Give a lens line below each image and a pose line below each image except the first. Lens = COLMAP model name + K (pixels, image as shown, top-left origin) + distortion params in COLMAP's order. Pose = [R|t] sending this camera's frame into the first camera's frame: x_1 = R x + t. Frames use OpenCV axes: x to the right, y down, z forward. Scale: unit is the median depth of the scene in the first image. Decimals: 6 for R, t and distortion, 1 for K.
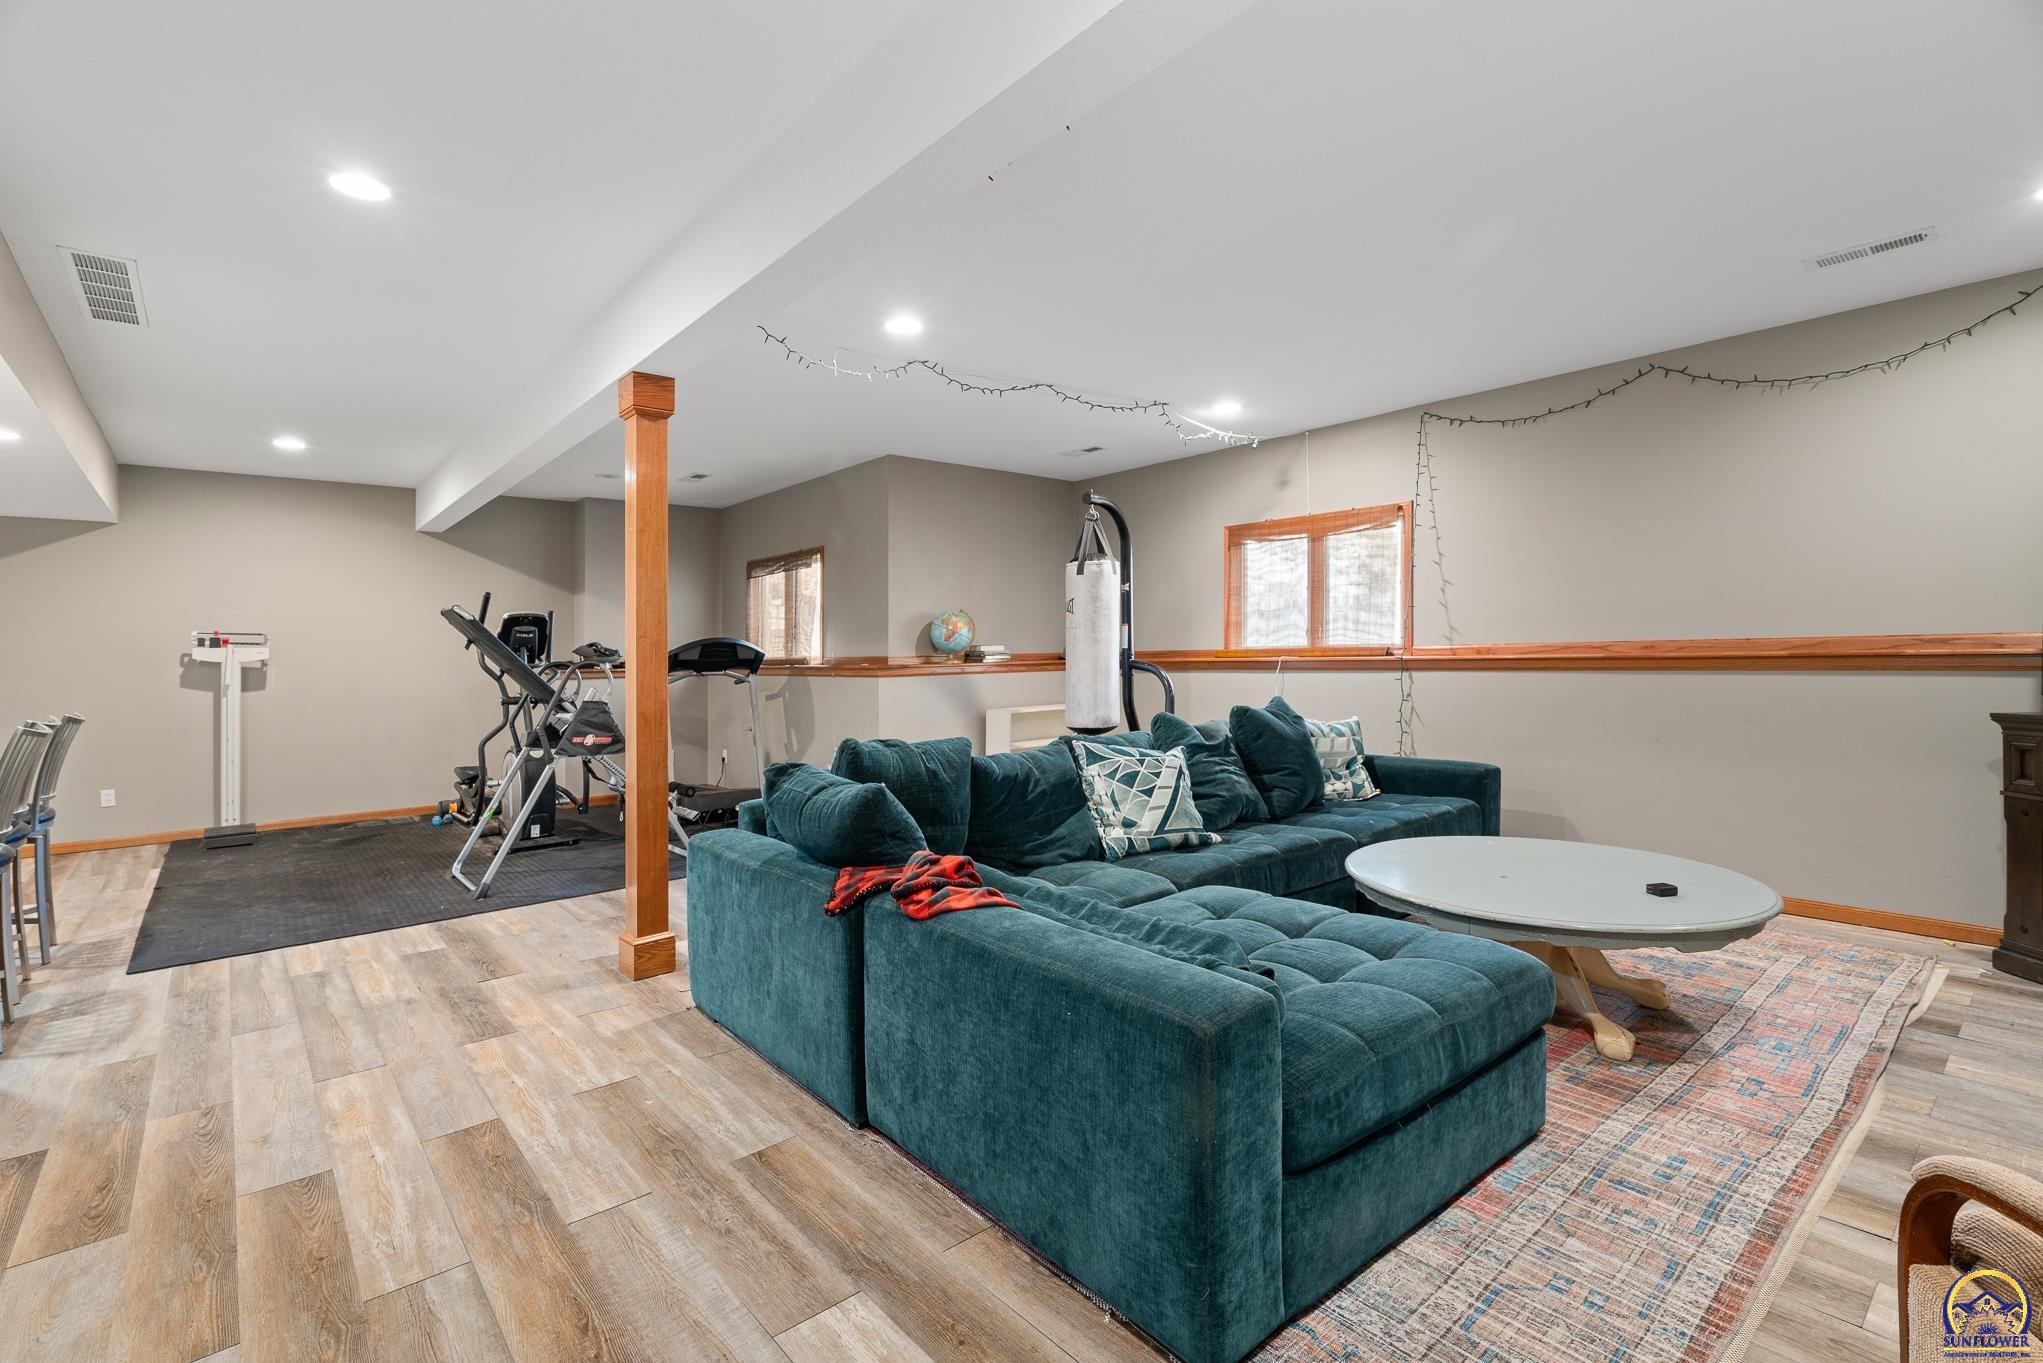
lens RADIAL K [[930.6, 0, 1001.6], [0, 930.6, 657.5], [0, 0, 1]] dist [0.003159, 0.000113]
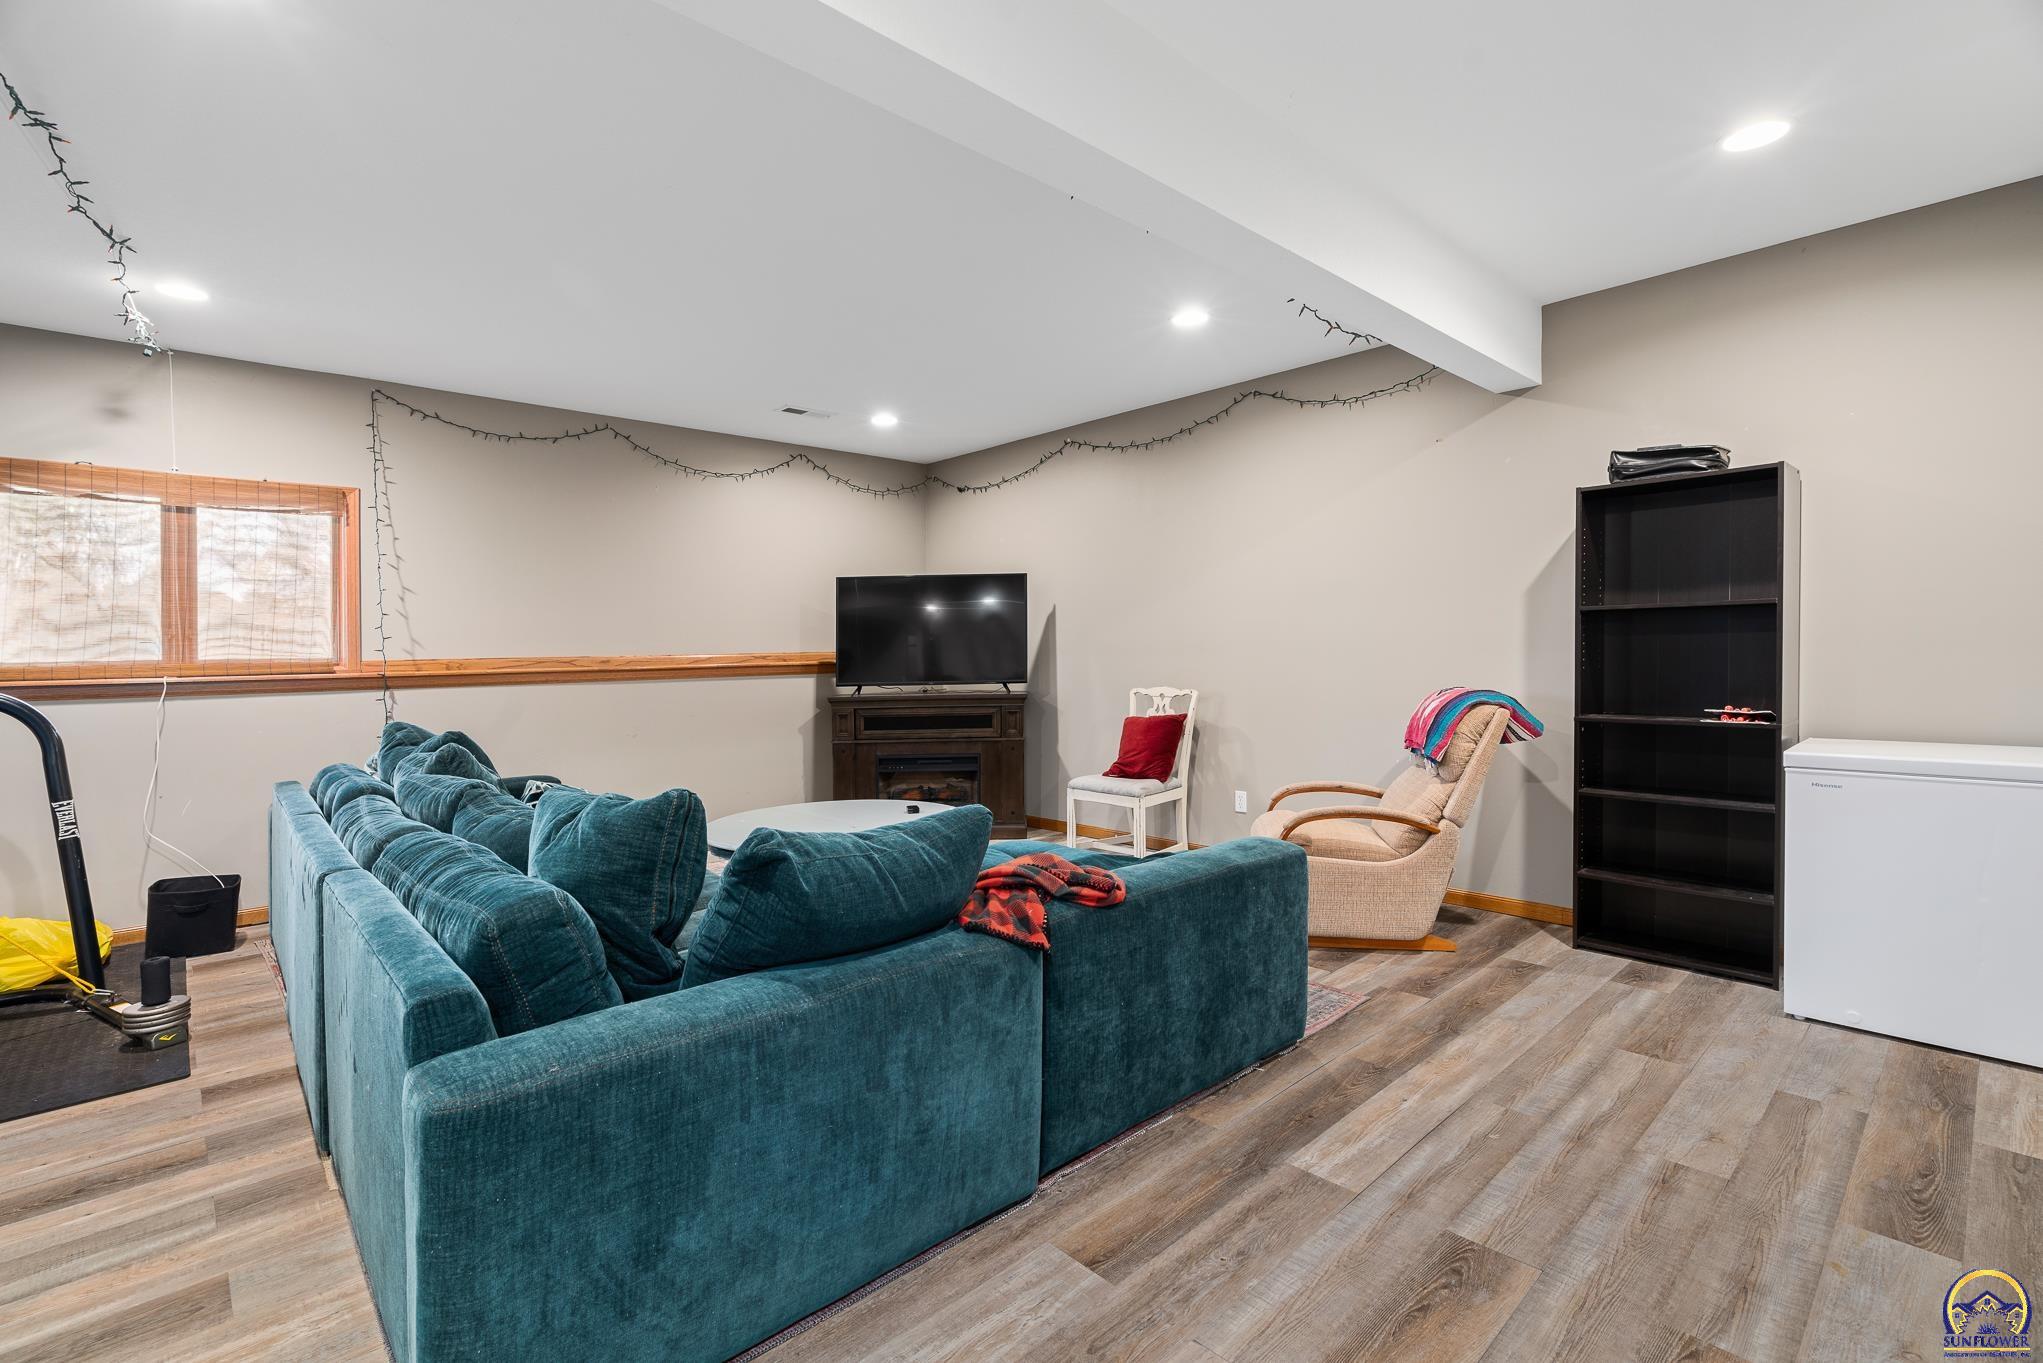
lens RADIAL K [[935.0, 0, 1016.6], [0, 935.0, 678.8], [0, 0, 1]] dist [-0.003715, 0.000718]
pose [[-0.060217, -0.007296, 0.998159, -0.529362], [0.026045, 0.999621, 0.008878, 0.013857], [-0.997845, 0.026531, -0.060004, 0.556650]]
